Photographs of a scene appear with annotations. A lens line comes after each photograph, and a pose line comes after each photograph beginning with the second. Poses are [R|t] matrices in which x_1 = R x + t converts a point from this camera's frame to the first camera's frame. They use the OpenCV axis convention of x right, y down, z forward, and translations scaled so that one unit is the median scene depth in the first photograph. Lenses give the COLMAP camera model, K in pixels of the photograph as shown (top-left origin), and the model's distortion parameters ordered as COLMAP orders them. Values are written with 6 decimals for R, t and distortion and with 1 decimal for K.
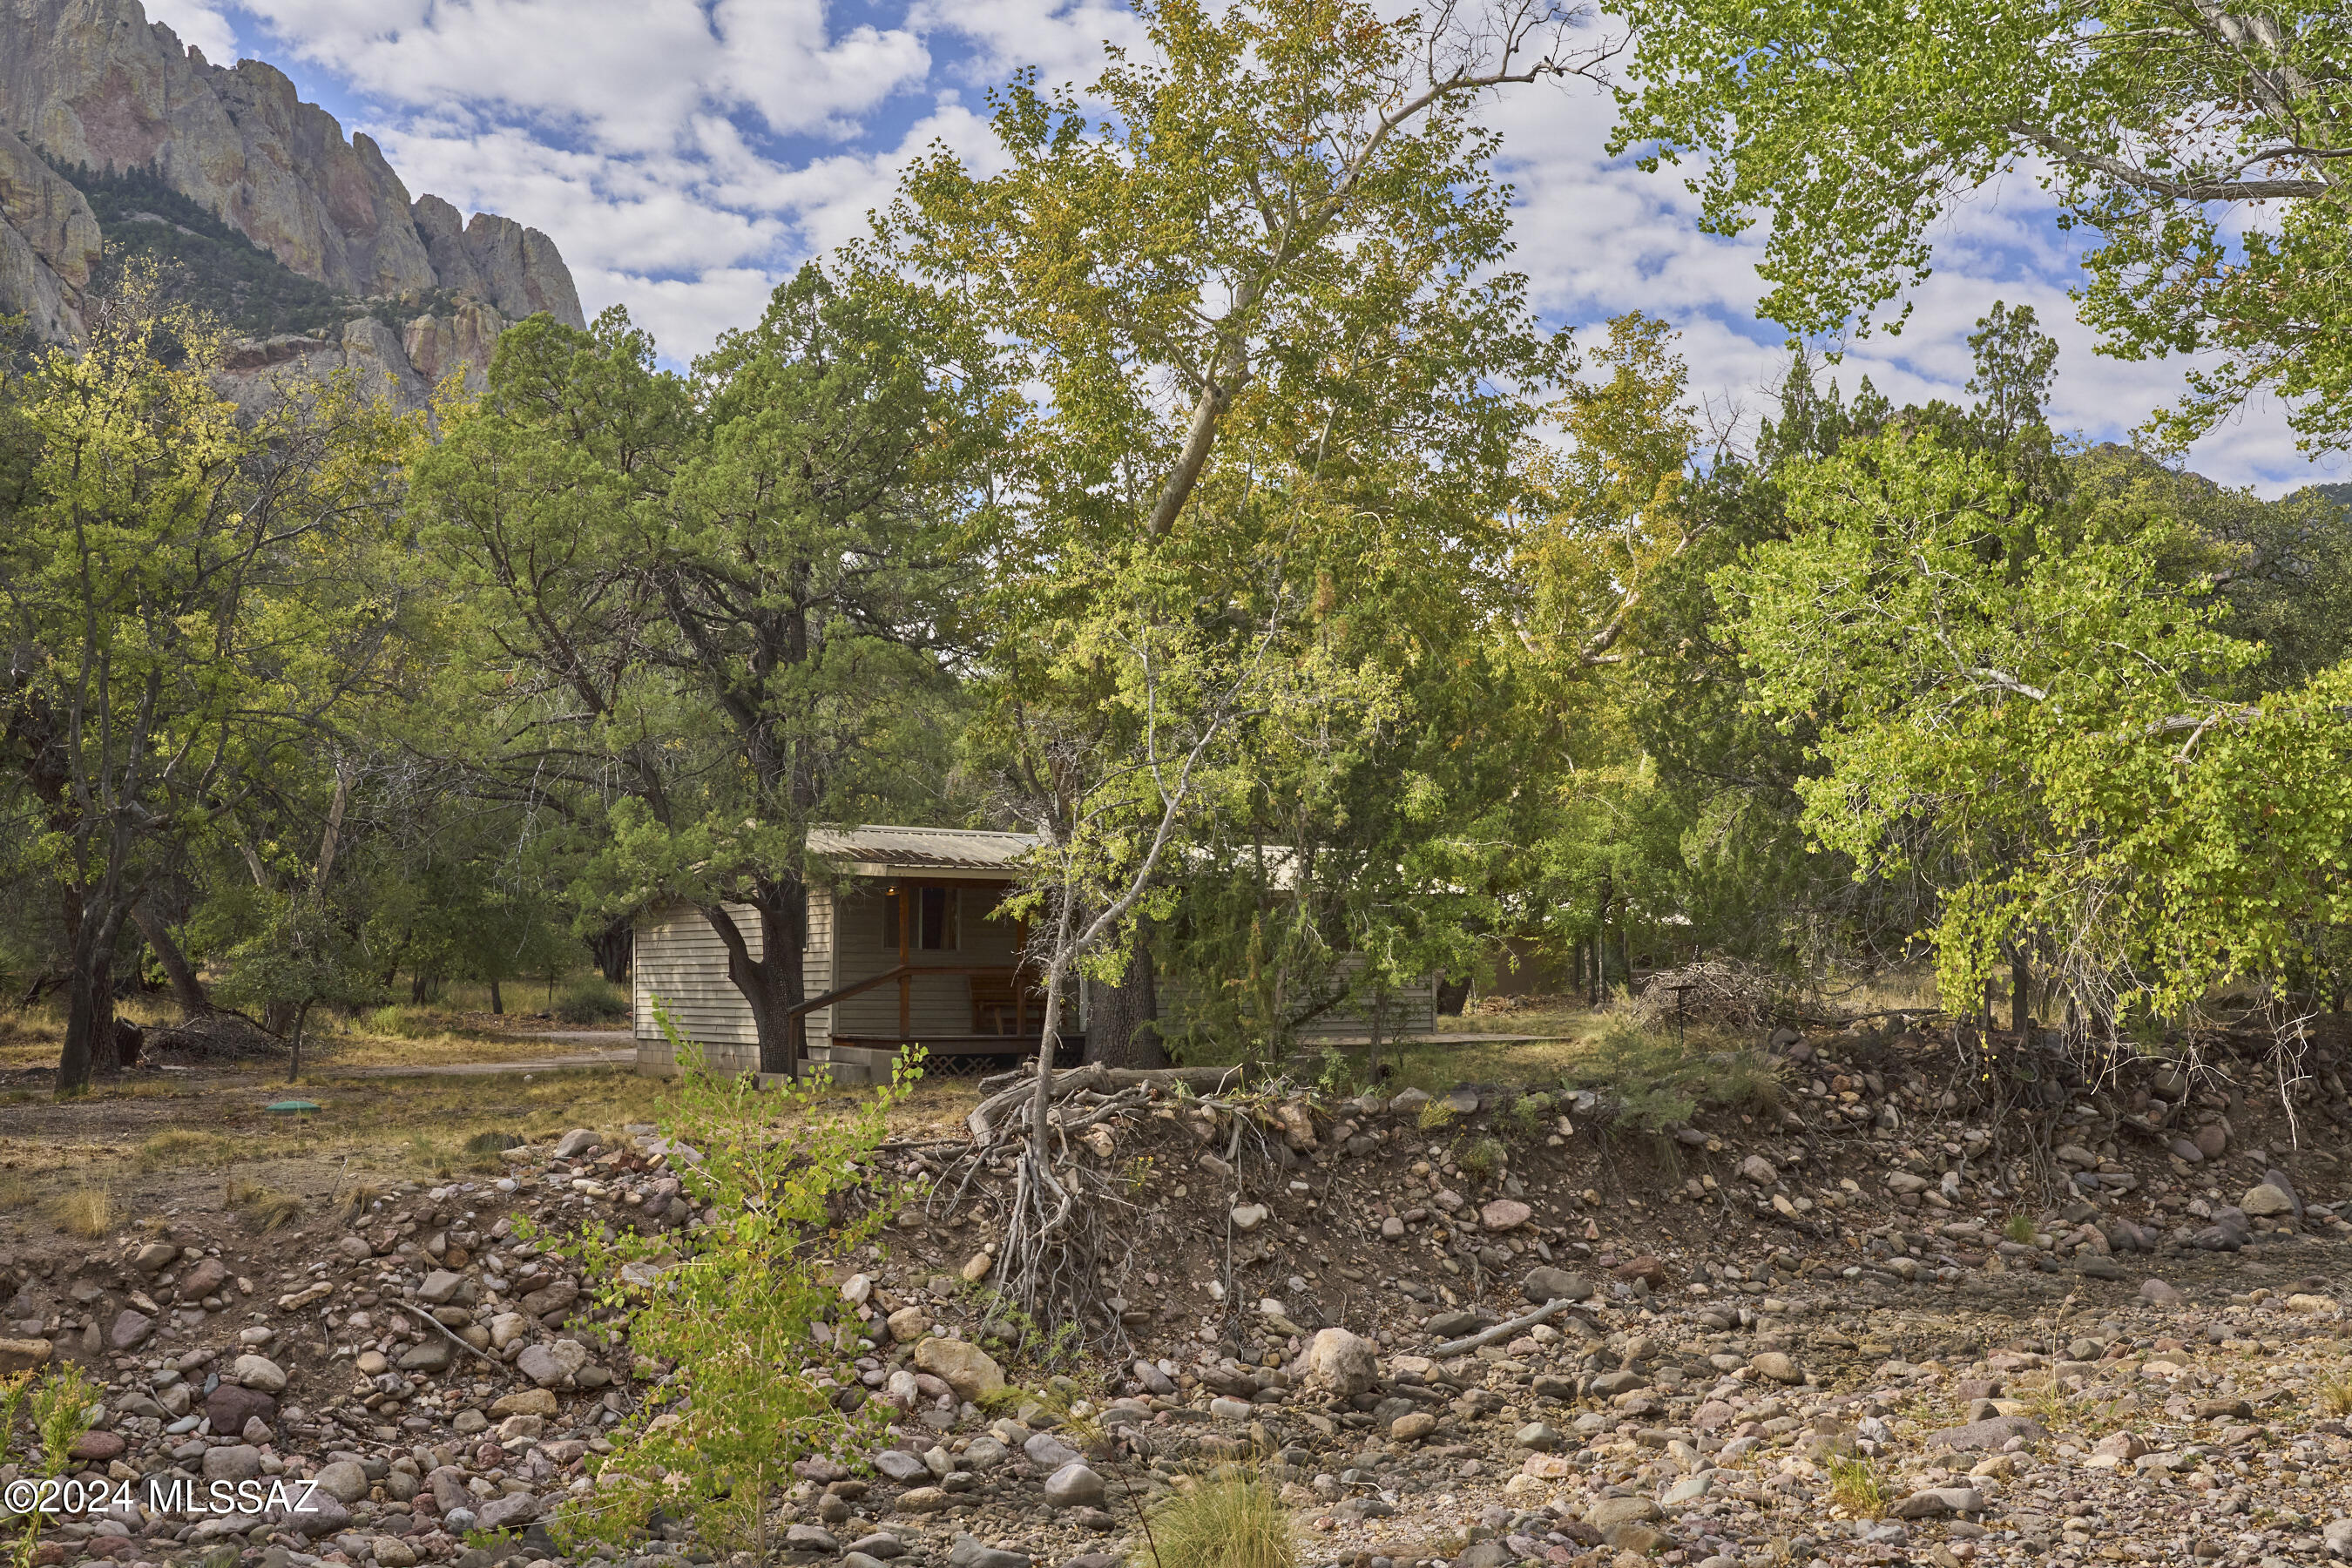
lens RADIAL K [[2061.8, 0, 1172.3], [0, 2061.8, 780.1], [0, 0, 1]] dist [-0.021477, -0.003569]
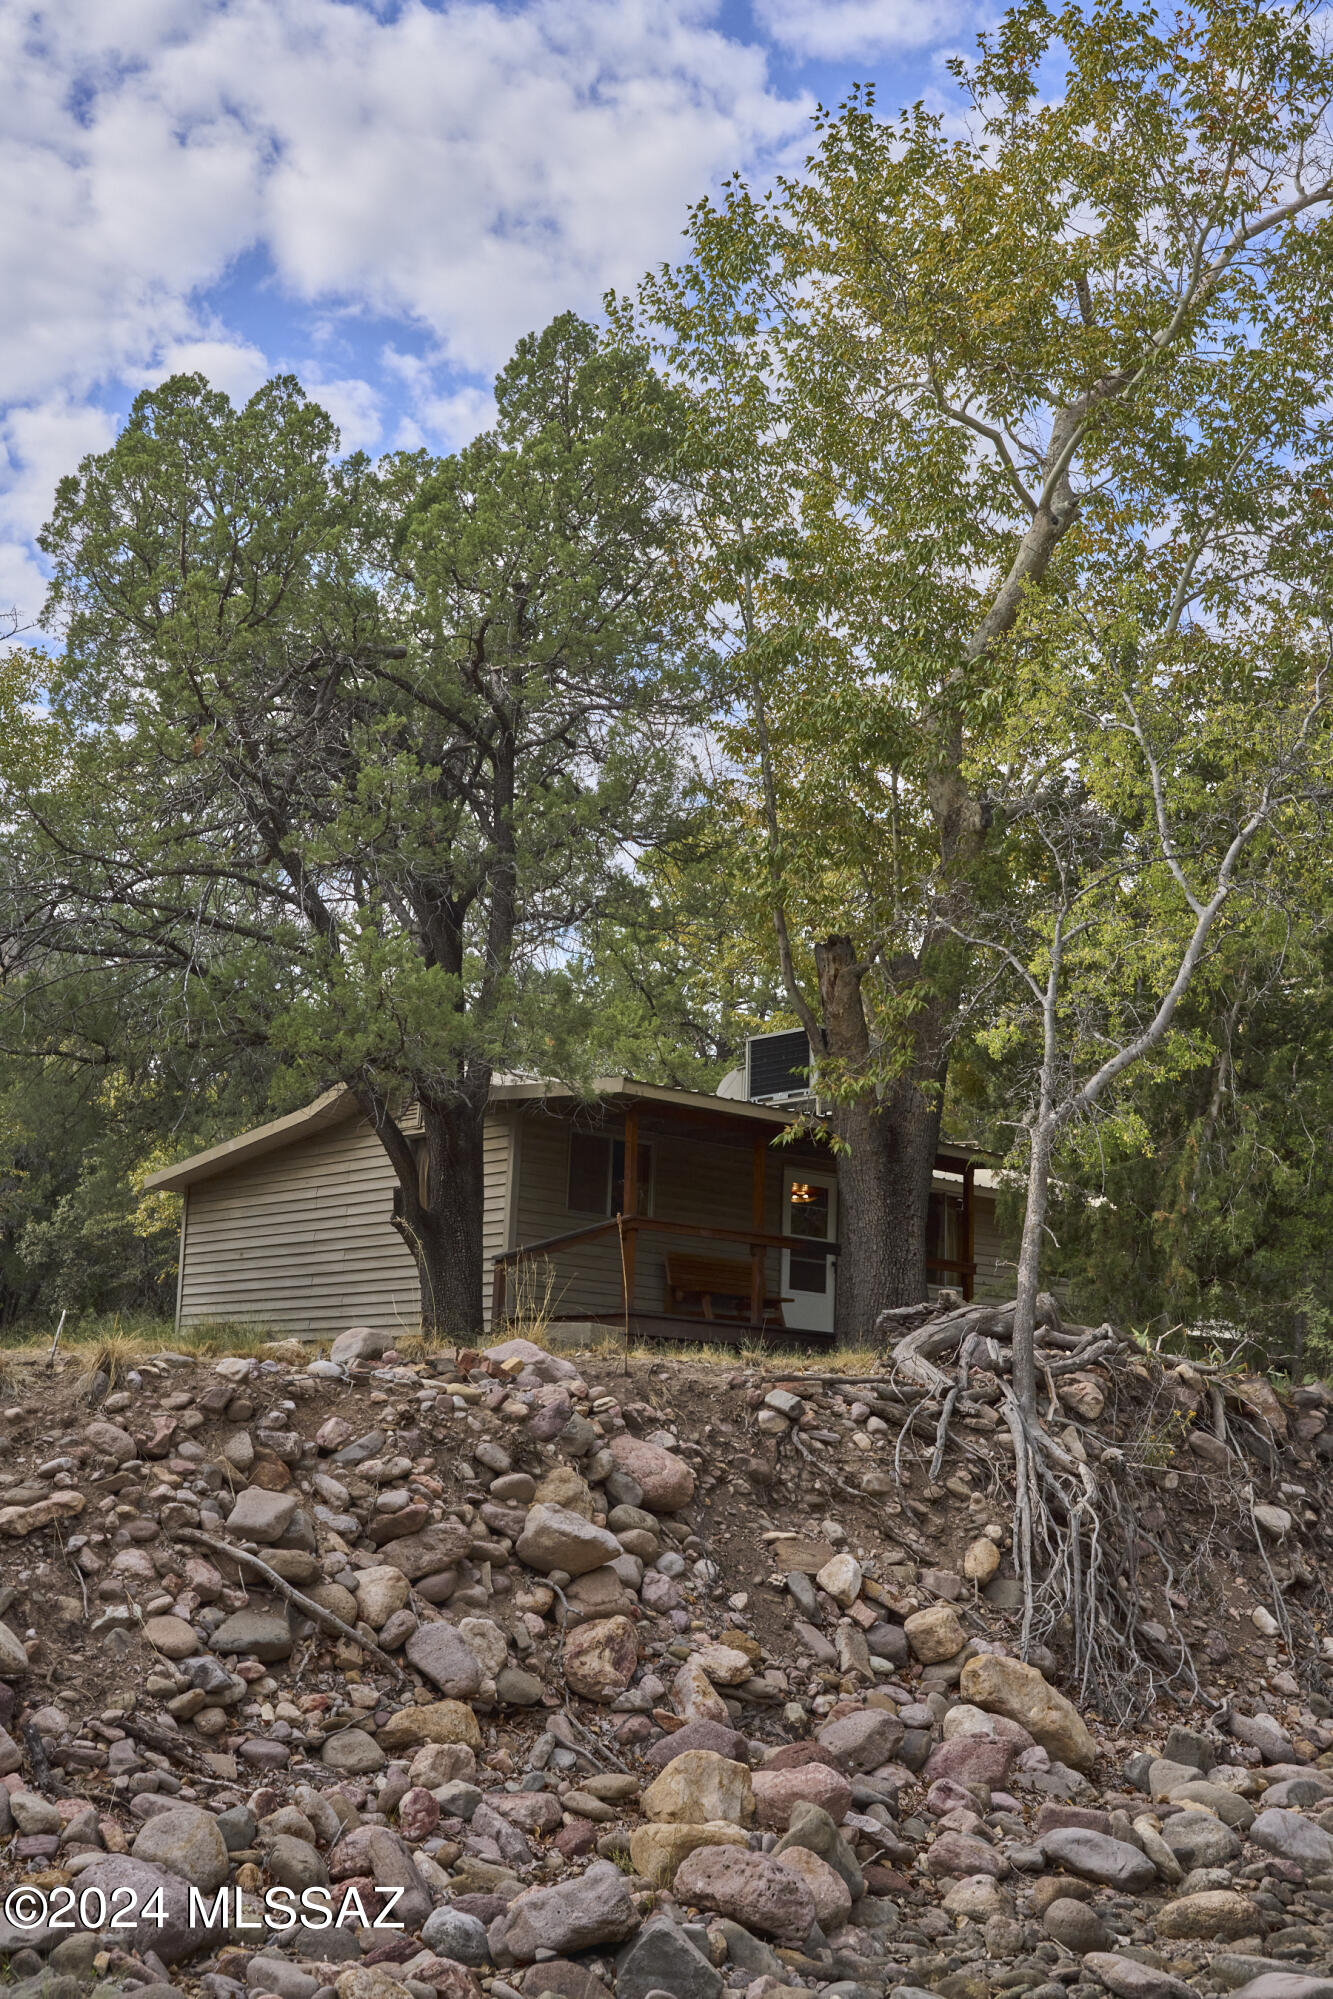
lens RADIAL K [[1996.3, 0, 670.2], [0, 1996.3, 1005.1], [0, 0, 1]] dist [-0.004967, 0.000000]
pose [[0.994709, 0.054455, 0.087111, -0.301147], [-0.043179, 0.991031, -0.126461, 0.172879], [-0.093216, 0.122031, 0.988139, 0.431153]]
